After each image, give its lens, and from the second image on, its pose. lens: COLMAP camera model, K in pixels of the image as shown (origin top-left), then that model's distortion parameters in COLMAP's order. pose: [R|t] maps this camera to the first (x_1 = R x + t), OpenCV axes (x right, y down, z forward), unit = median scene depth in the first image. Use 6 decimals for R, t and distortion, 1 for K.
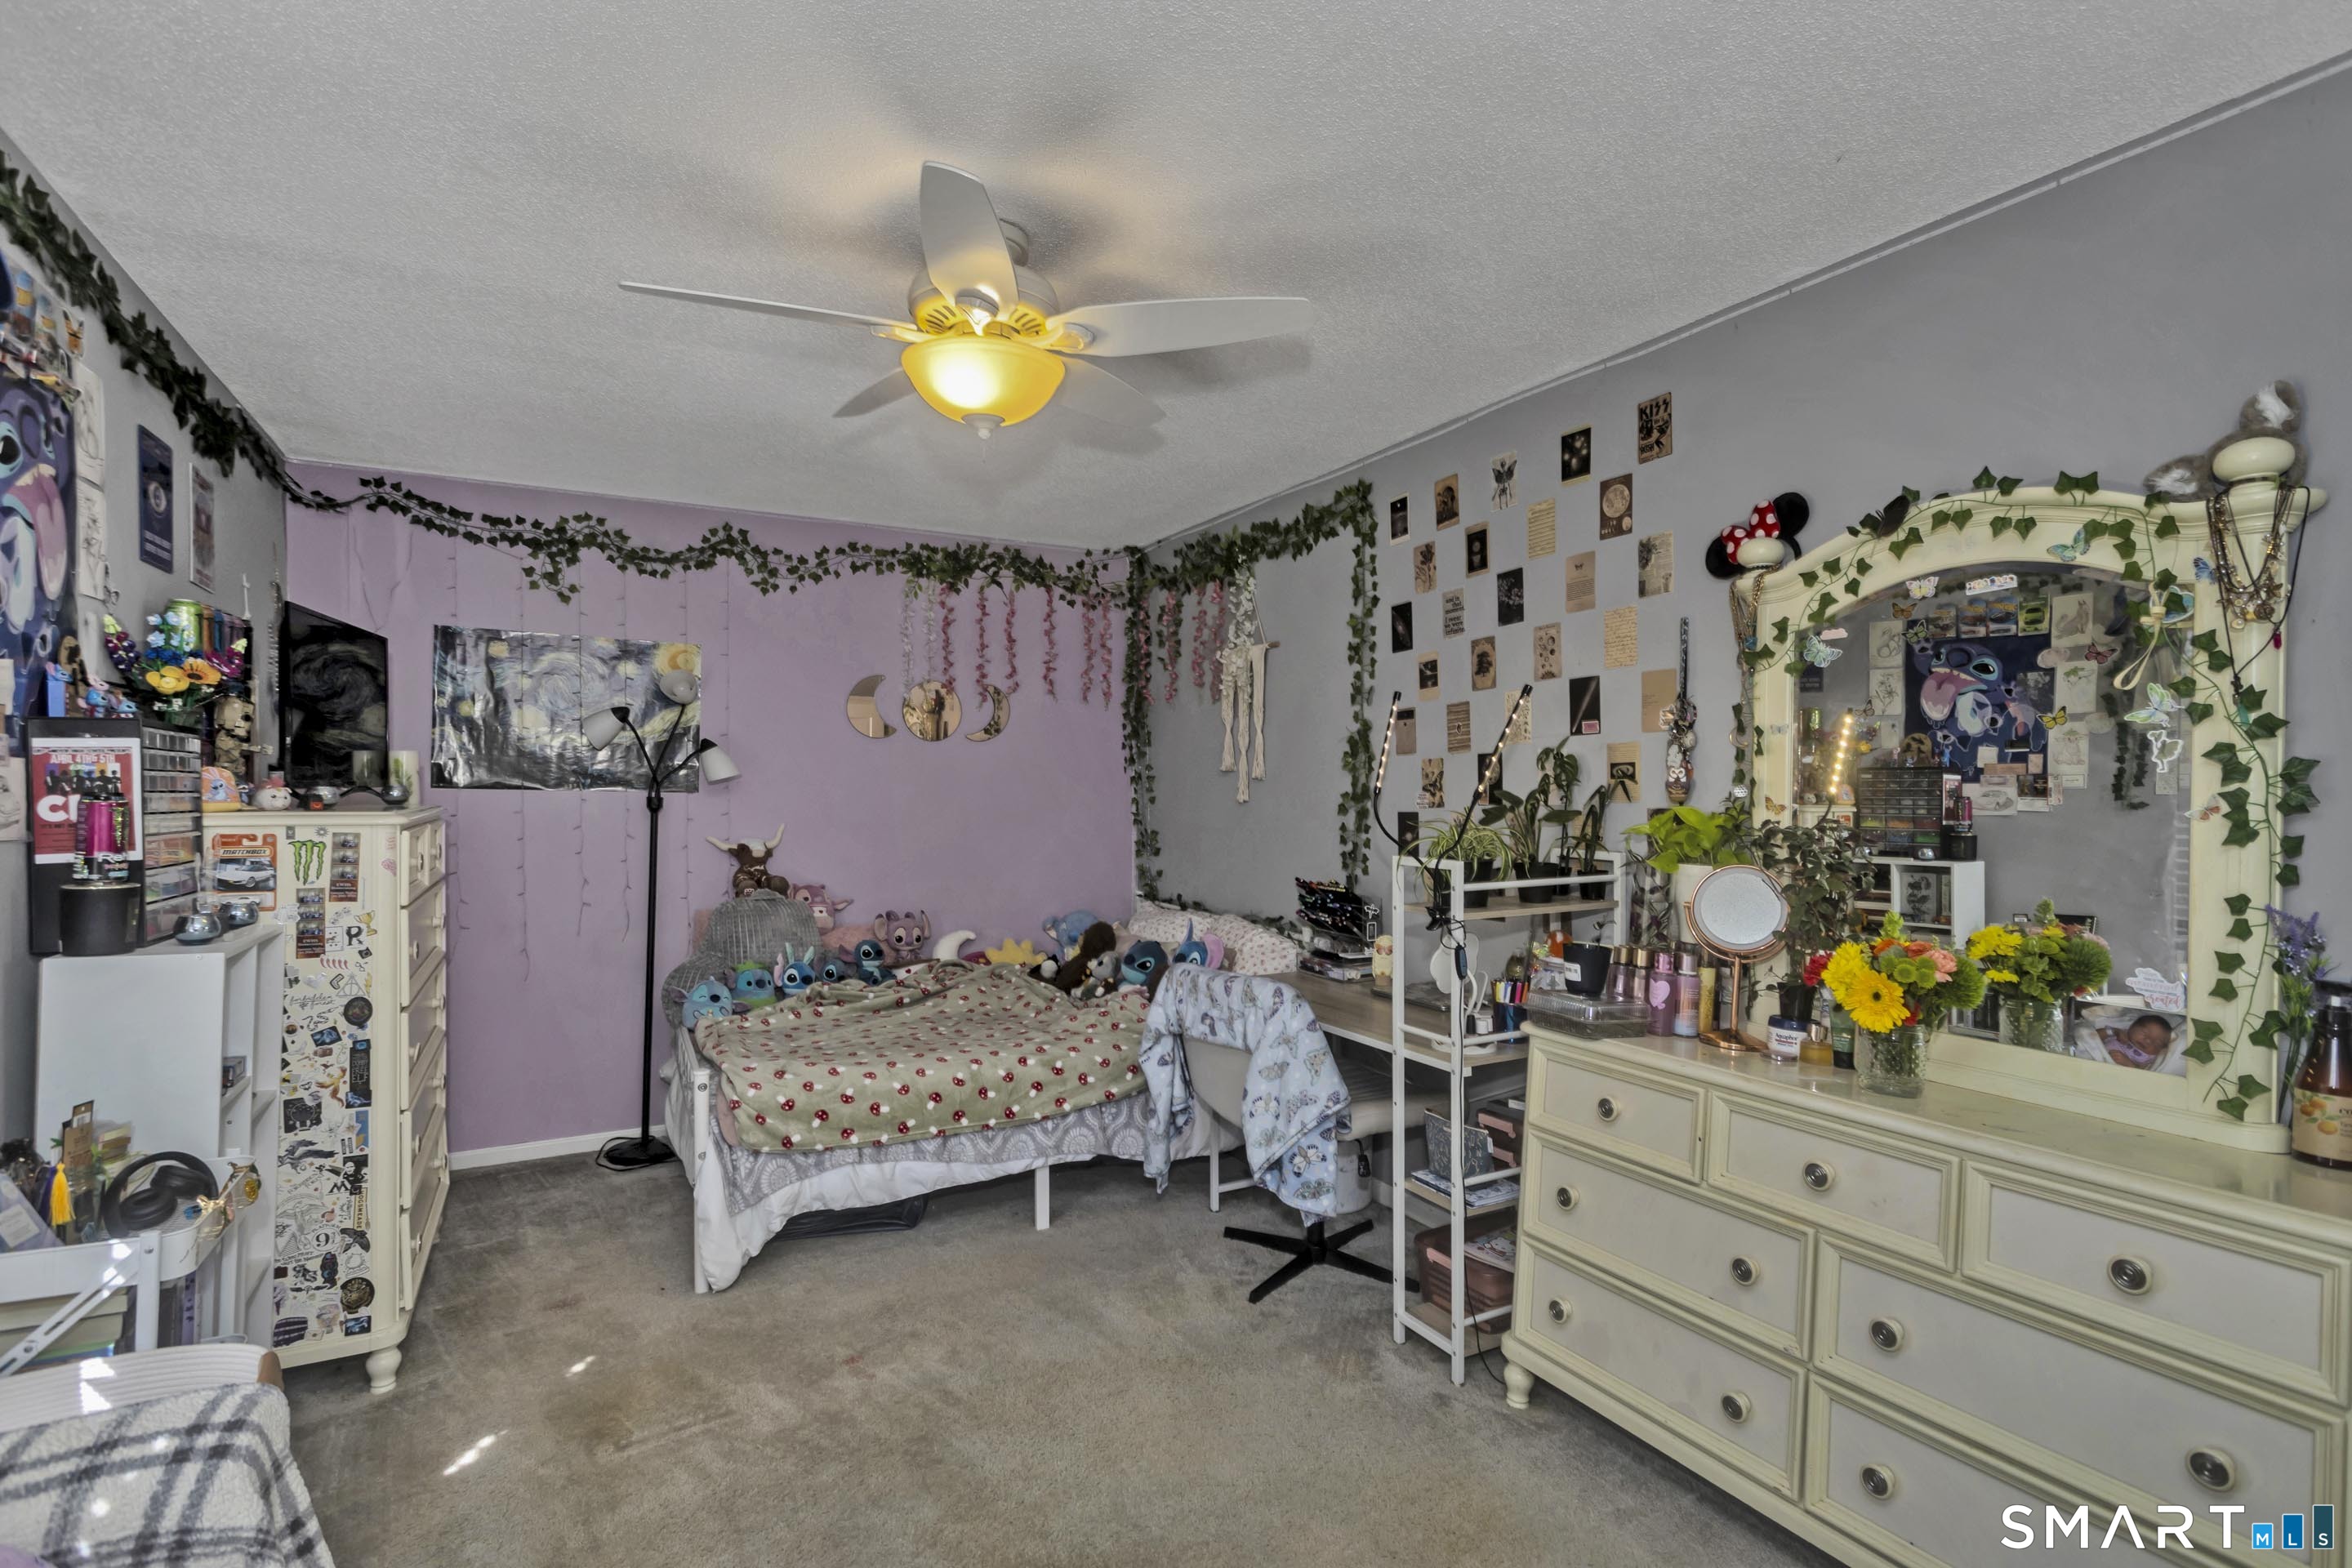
lens RADIAL K [[1121.6, 0, 1202.0], [0, 1121.6, 789.0], [0, 0, 1]] dist [0.002174, 0.000513]
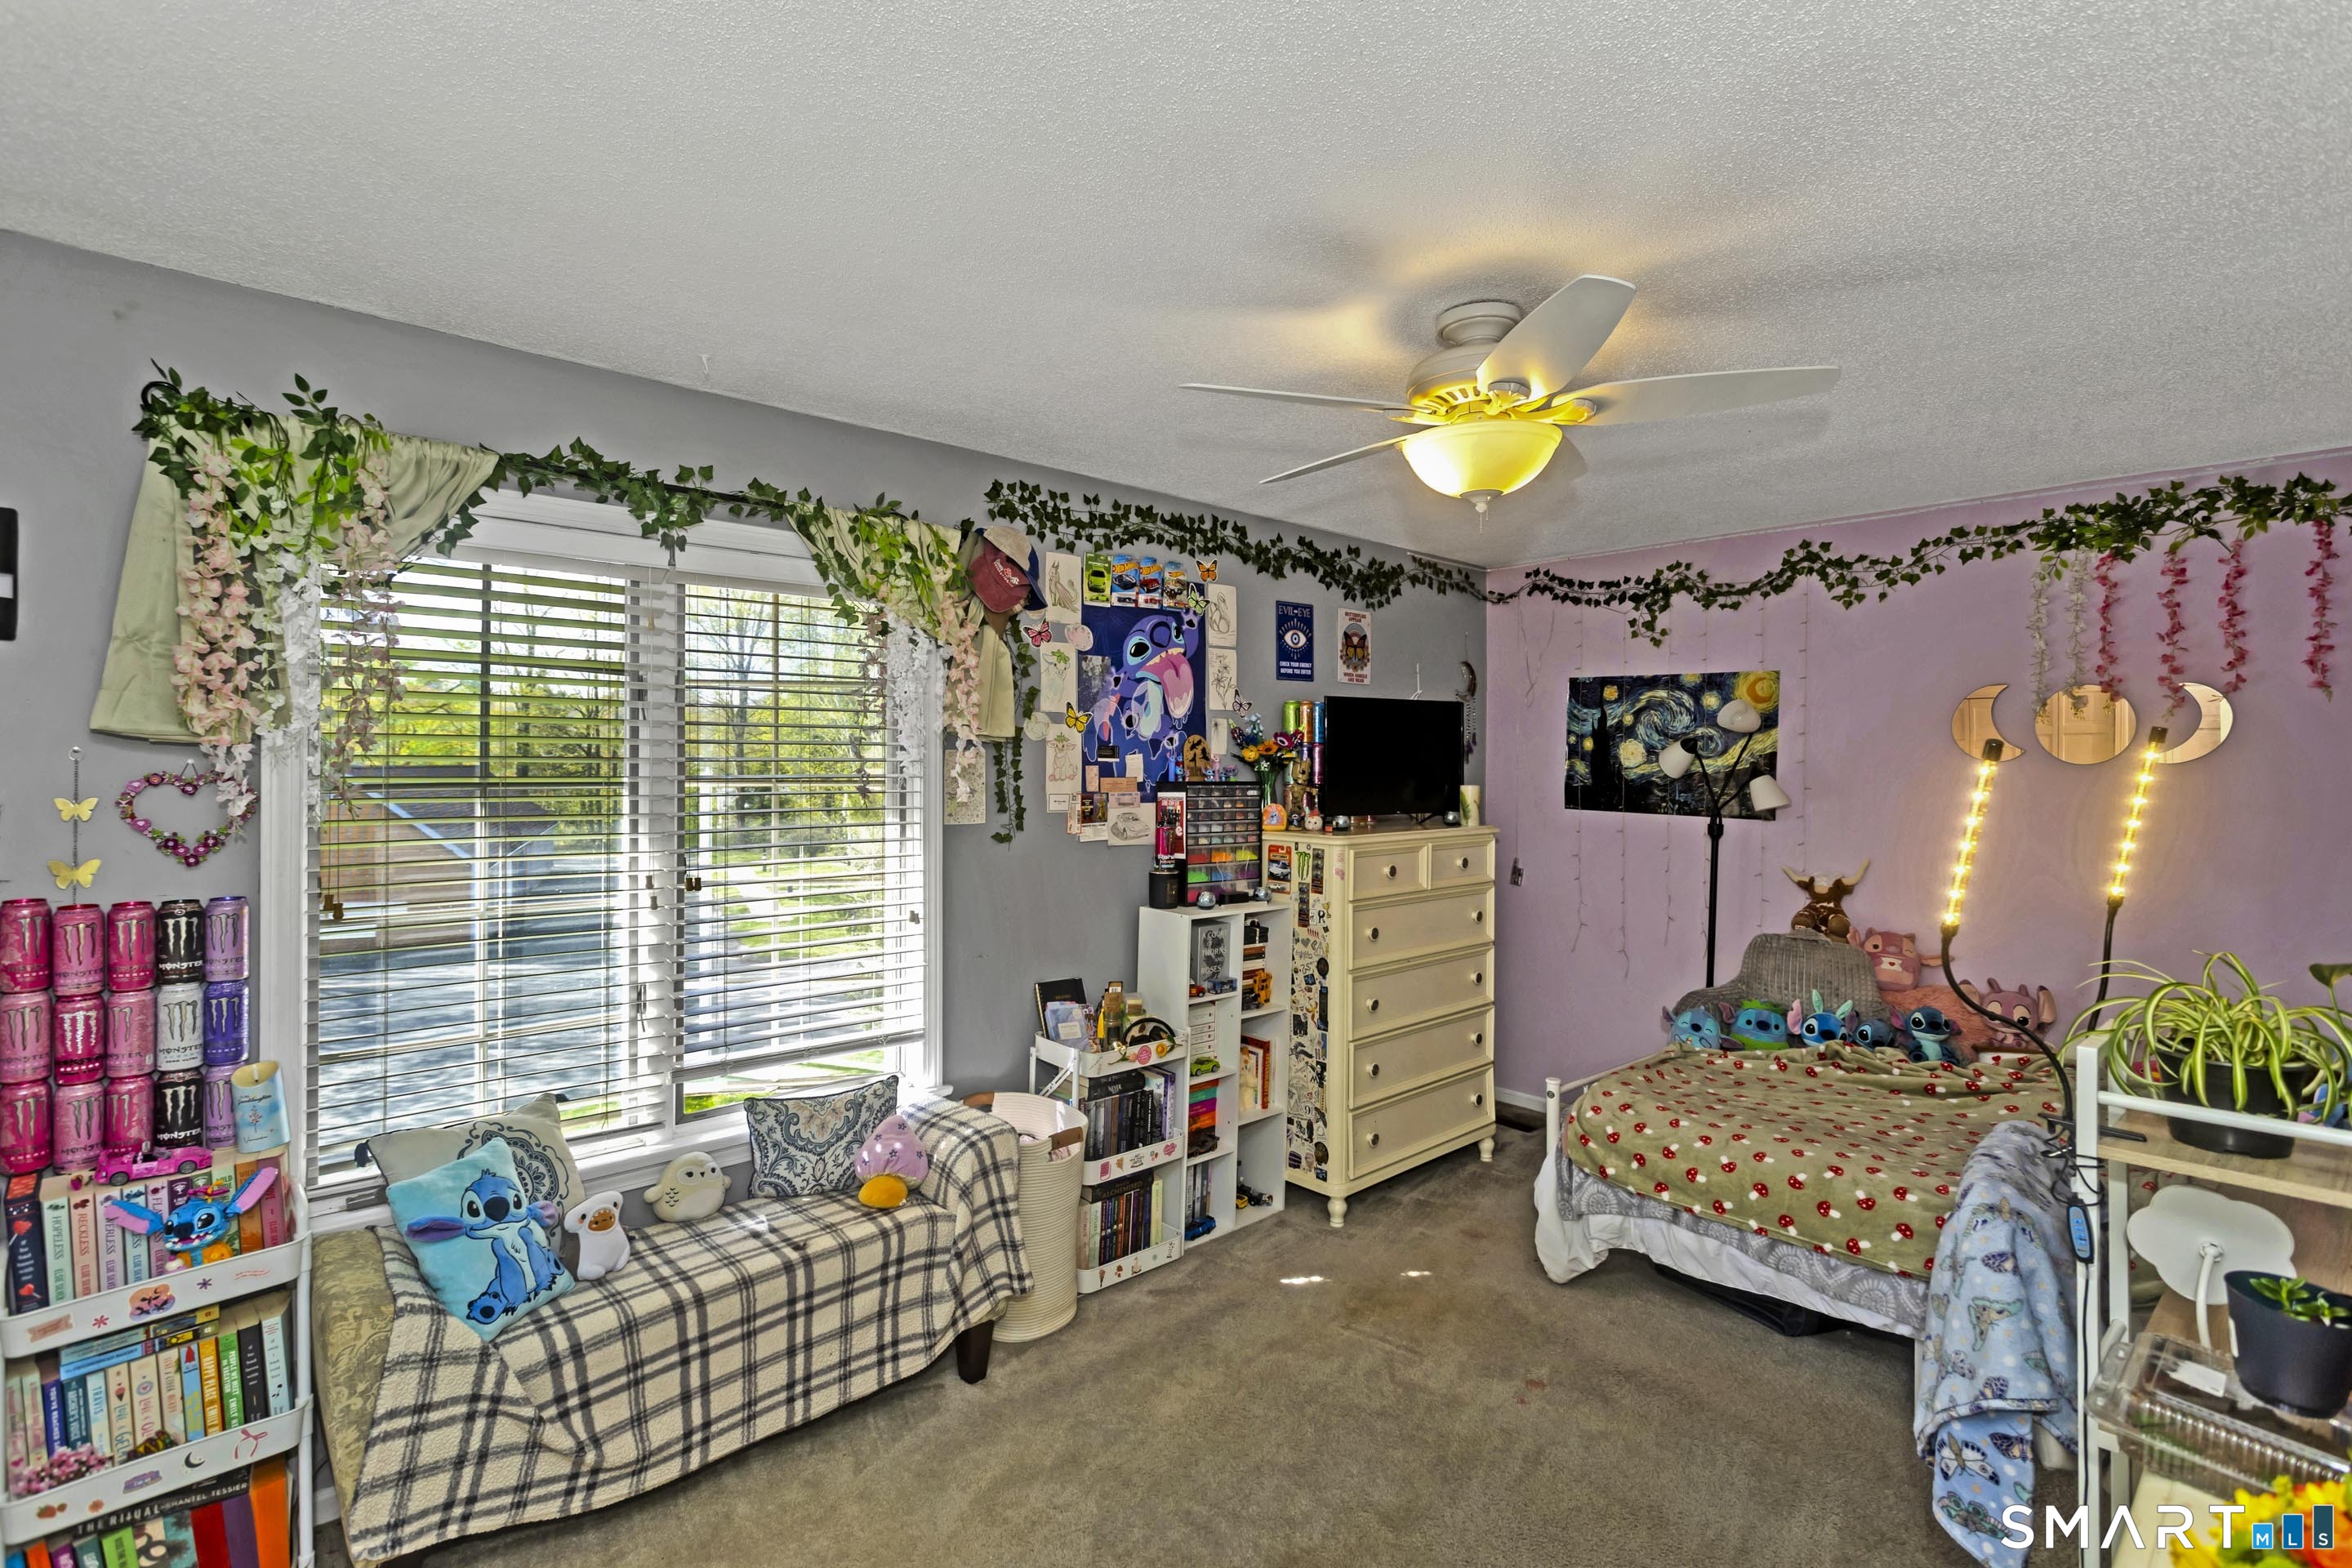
lens RADIAL K [[1128.2, 0, 1174.8], [0, 1128.2, 765.5], [0, 0, 1]] dist [0.001270, 0.000387]
pose [[0.234143, 0.002356, -0.972199, 0.477430], [-0.008048, 0.999967, 0.000485, -0.051016], [0.972169, 0.007711, 0.234154, 0.314235]]
